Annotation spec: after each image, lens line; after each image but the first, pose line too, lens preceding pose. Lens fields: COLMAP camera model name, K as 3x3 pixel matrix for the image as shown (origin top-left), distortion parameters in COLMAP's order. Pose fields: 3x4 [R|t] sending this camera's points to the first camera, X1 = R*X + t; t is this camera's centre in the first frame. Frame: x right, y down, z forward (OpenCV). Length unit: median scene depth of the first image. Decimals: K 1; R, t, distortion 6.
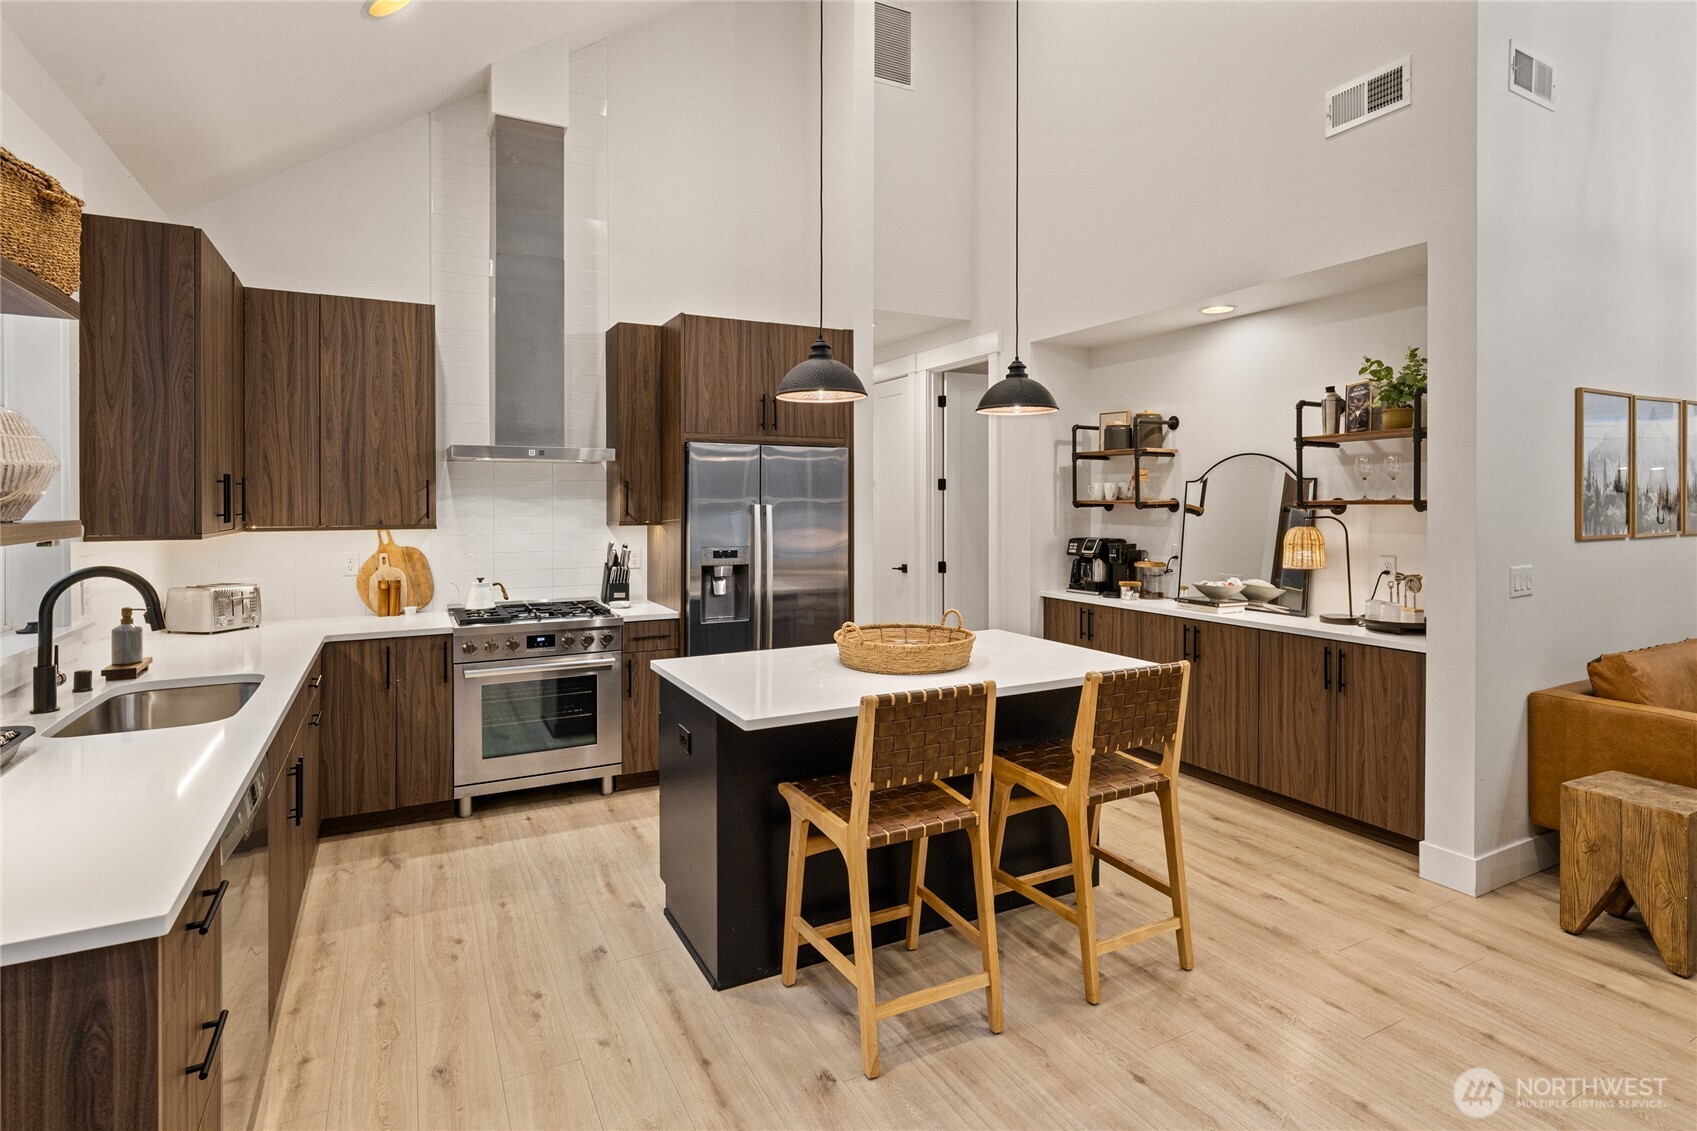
lens RADIAL K [[849.4, 0, 840.5], [0, 849.4, 505.0], [0, 0, 1]] dist [-0.001727, -0.000013]
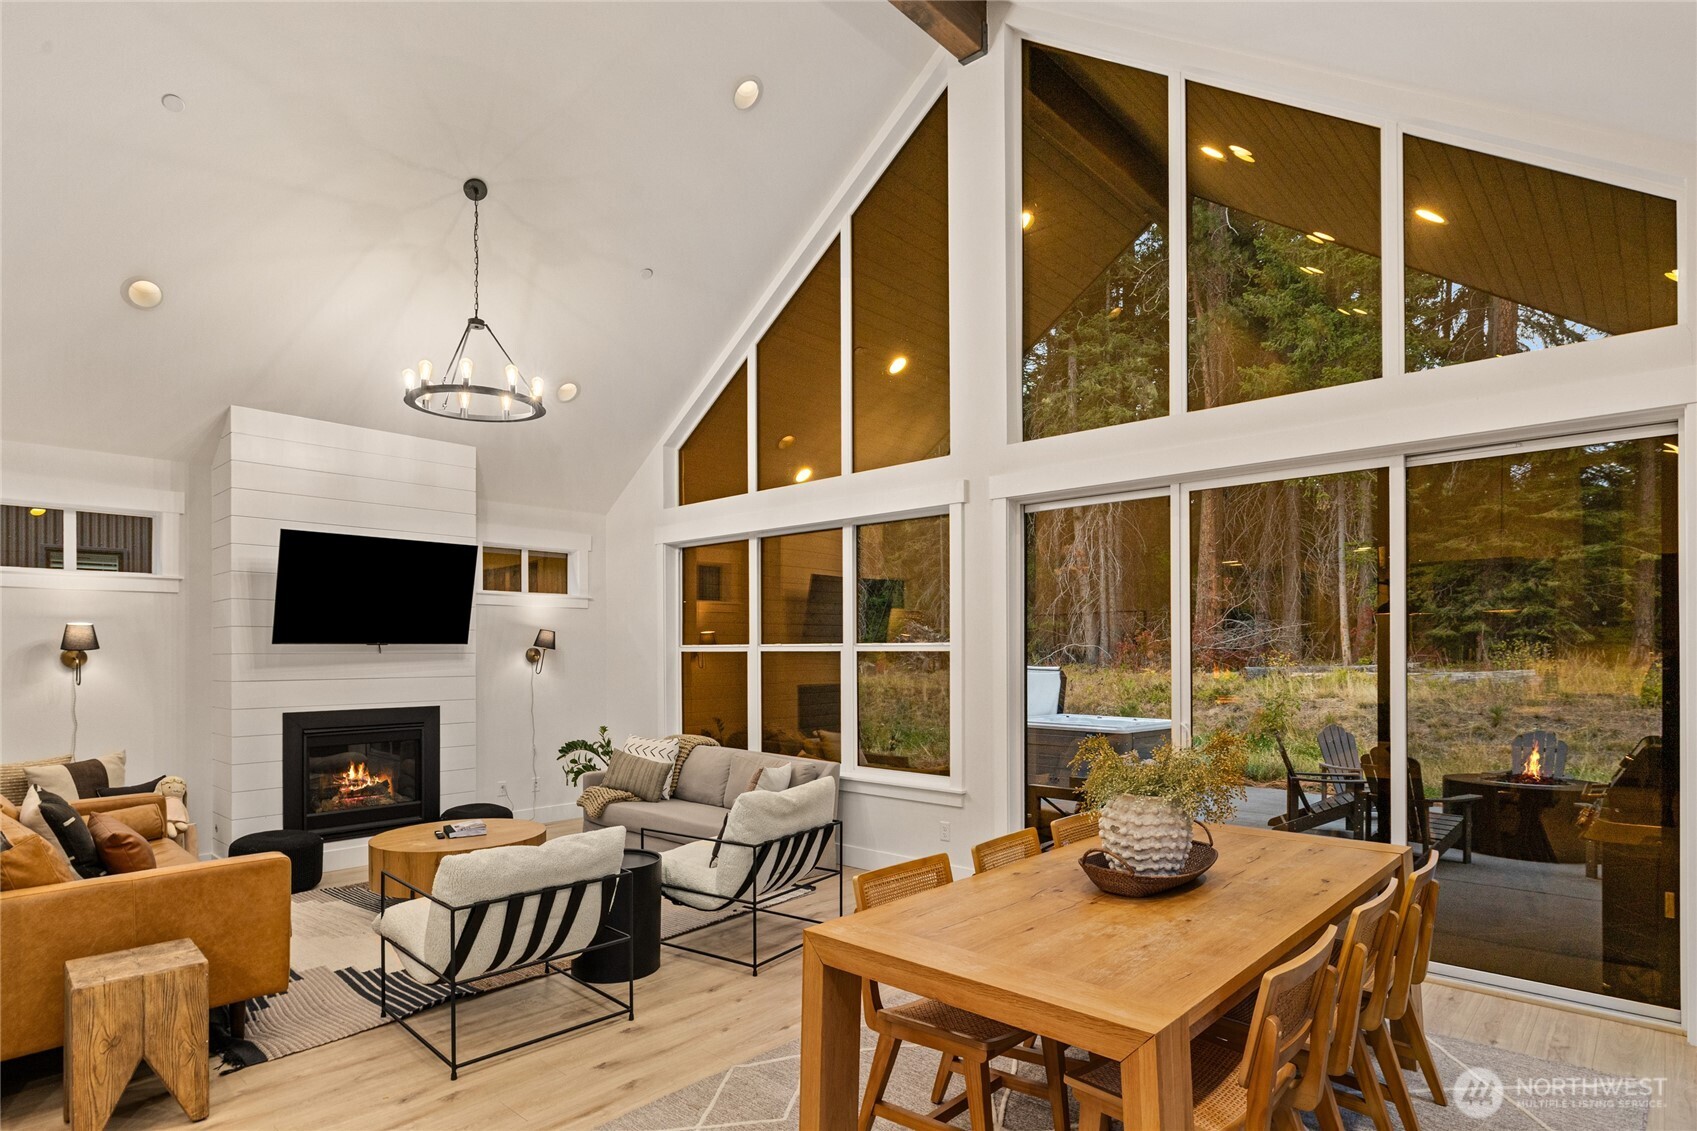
lens RADIAL K [[900.4, 0, 857.4], [0, 900.4, 652.7], [0, 0, 1]] dist [-0.001514, 0.000233]
pose [[-0.350340, 0.001737, 0.936621, -0.200601], [0.010804, 0.999939, 0.002187, -0.005395], [-0.936560, 0.010886, -0.350337, 0.394612]]
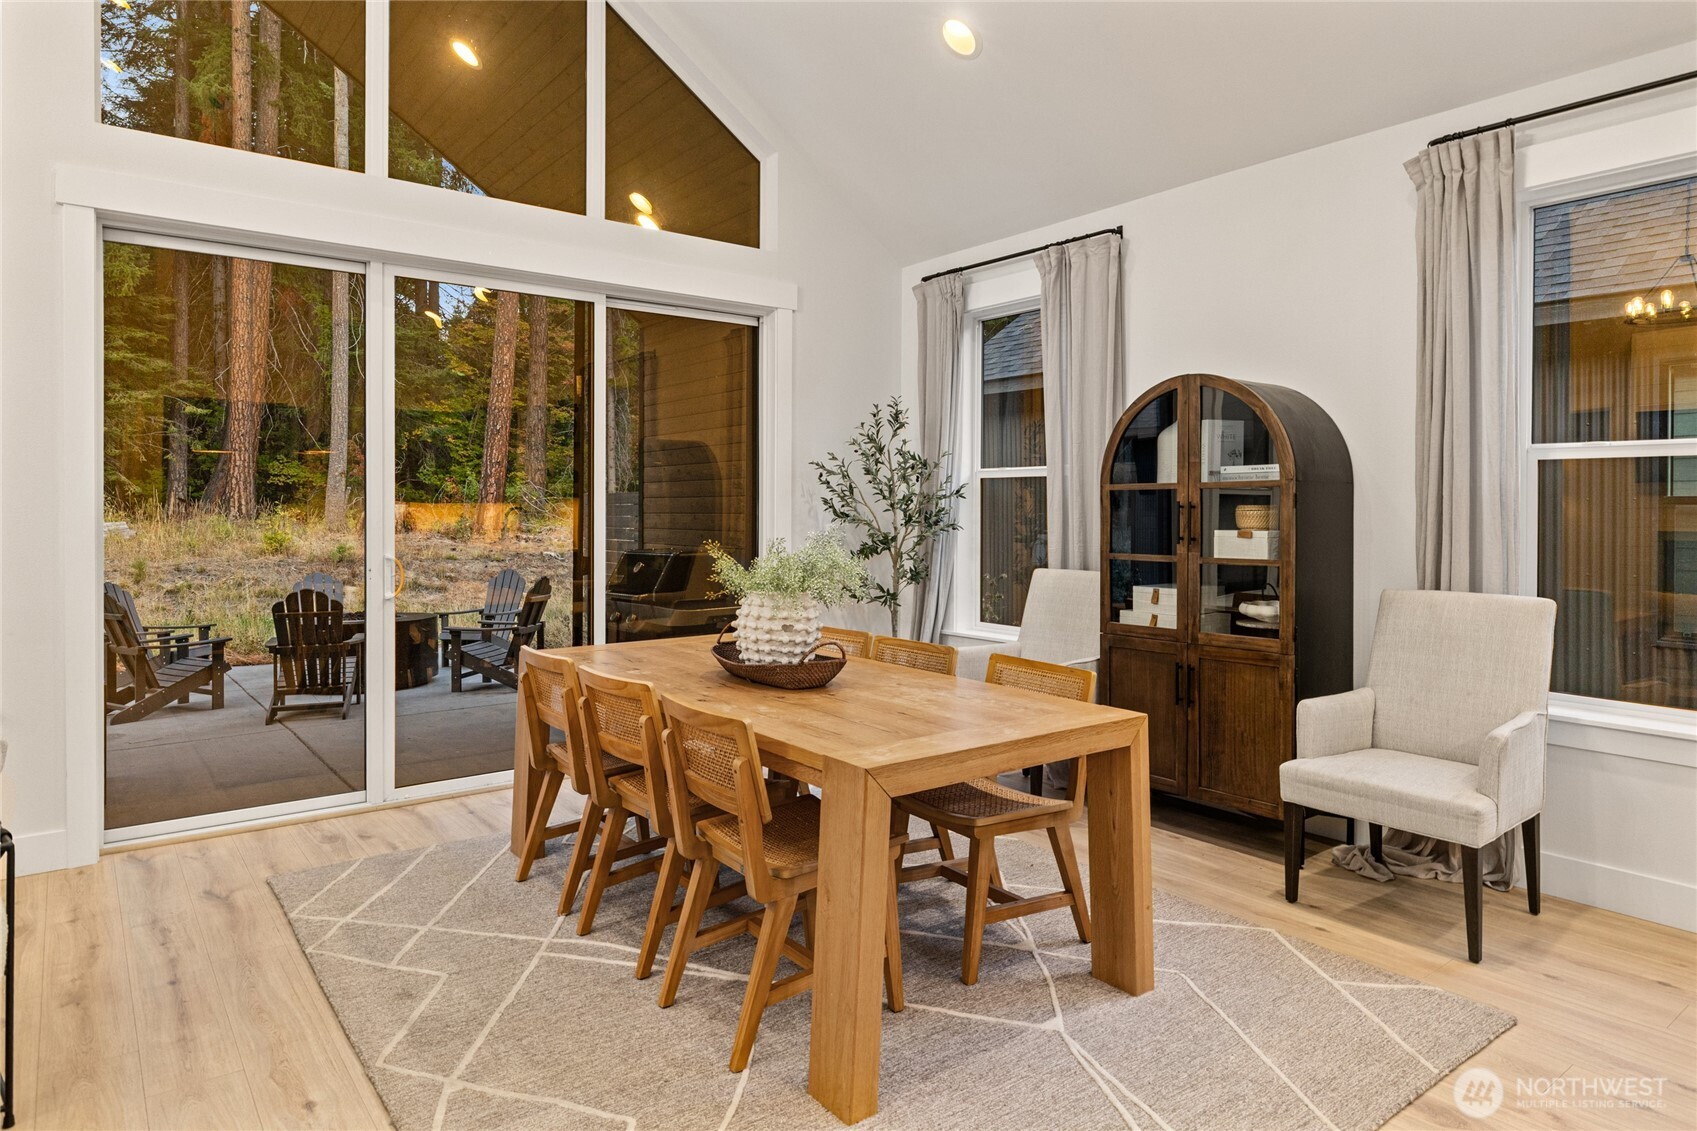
lens RADIAL K [[1013.1, 0, 843.3], [0, 1013.1, 516.9], [0, 0, 1]] dist [-0.004484, -0.000465]
pose [[-0.984103, 0.000567, -0.177596, 0.445689], [-0.001901, 0.999904, 0.013724, 0.034630], [0.177586, 0.013843, -0.984008, 0.732538]]
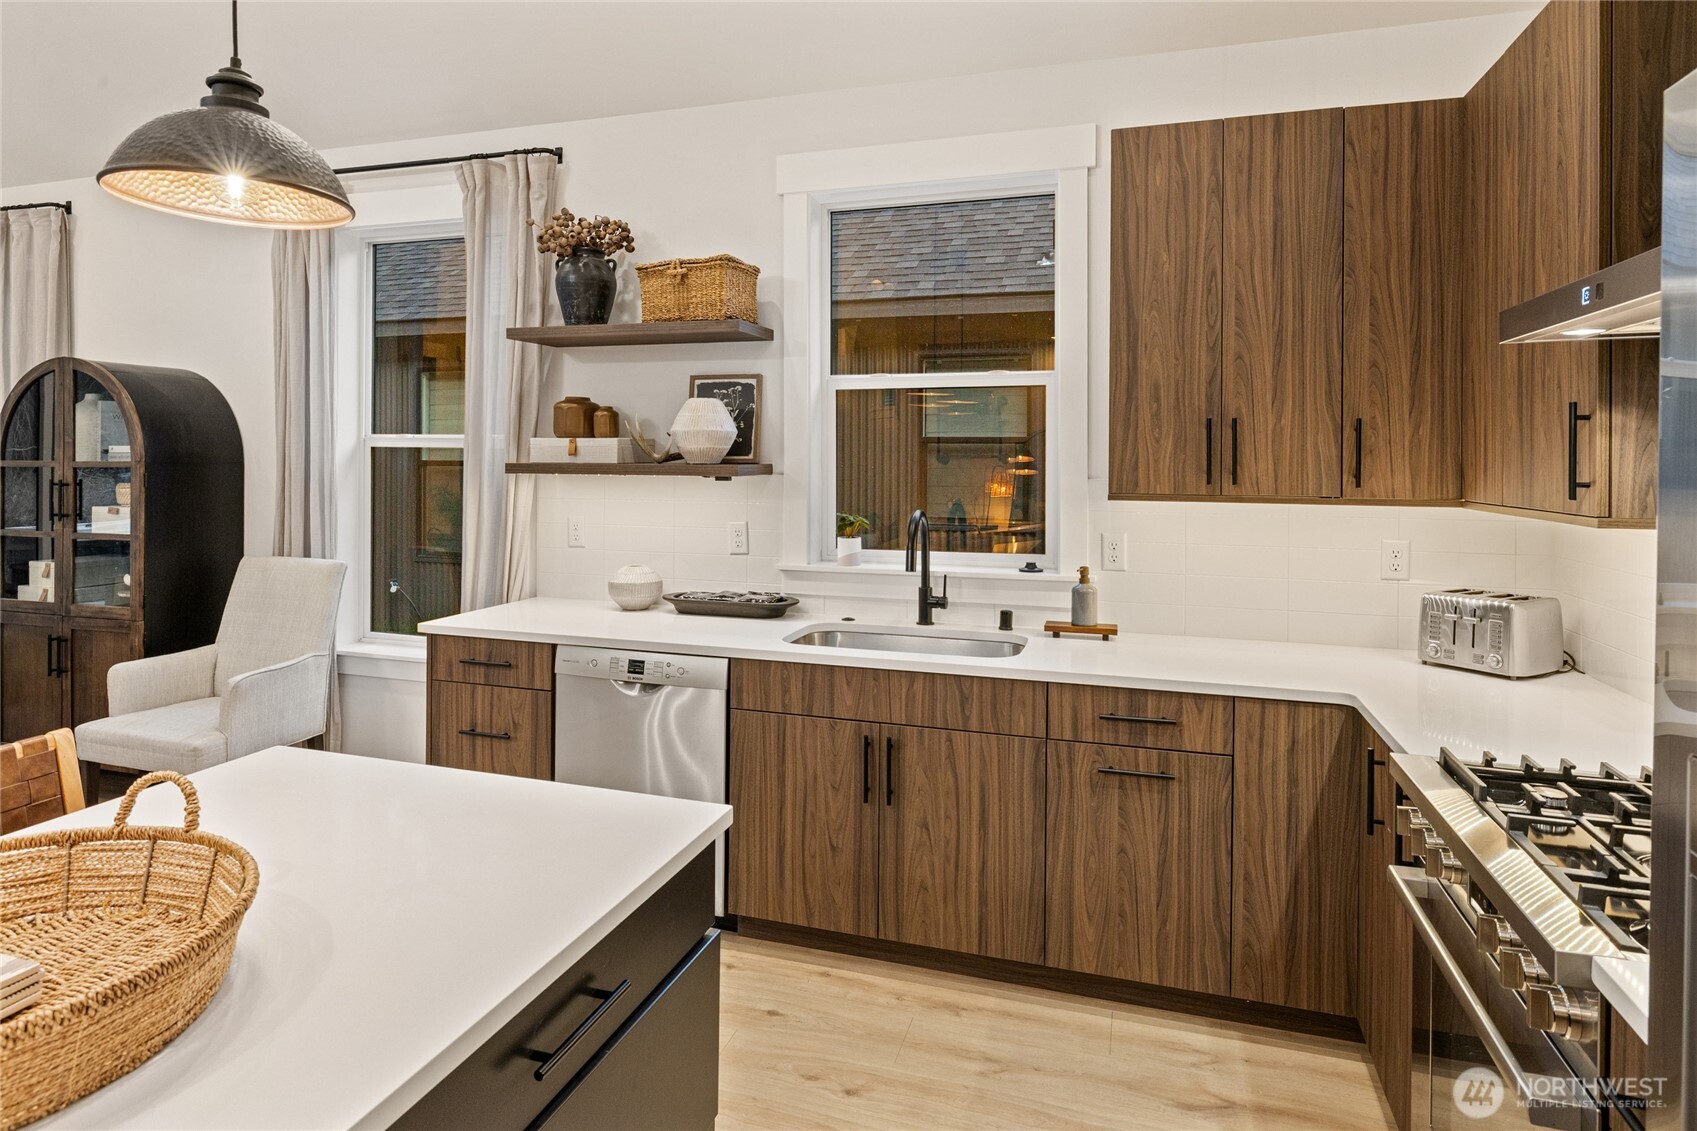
lens RADIAL K [[939.7, 0, 845.1], [0, 939.7, 465.1], [0, 0, 1]] dist [-0.002263, 0.001070]
pose [[-0.704977, -0.000075, -0.709230, 0.064000], [-0.011667, 0.999866, 0.011491, -0.001641], [0.709134, 0.016375, -0.704884, 1.047170]]
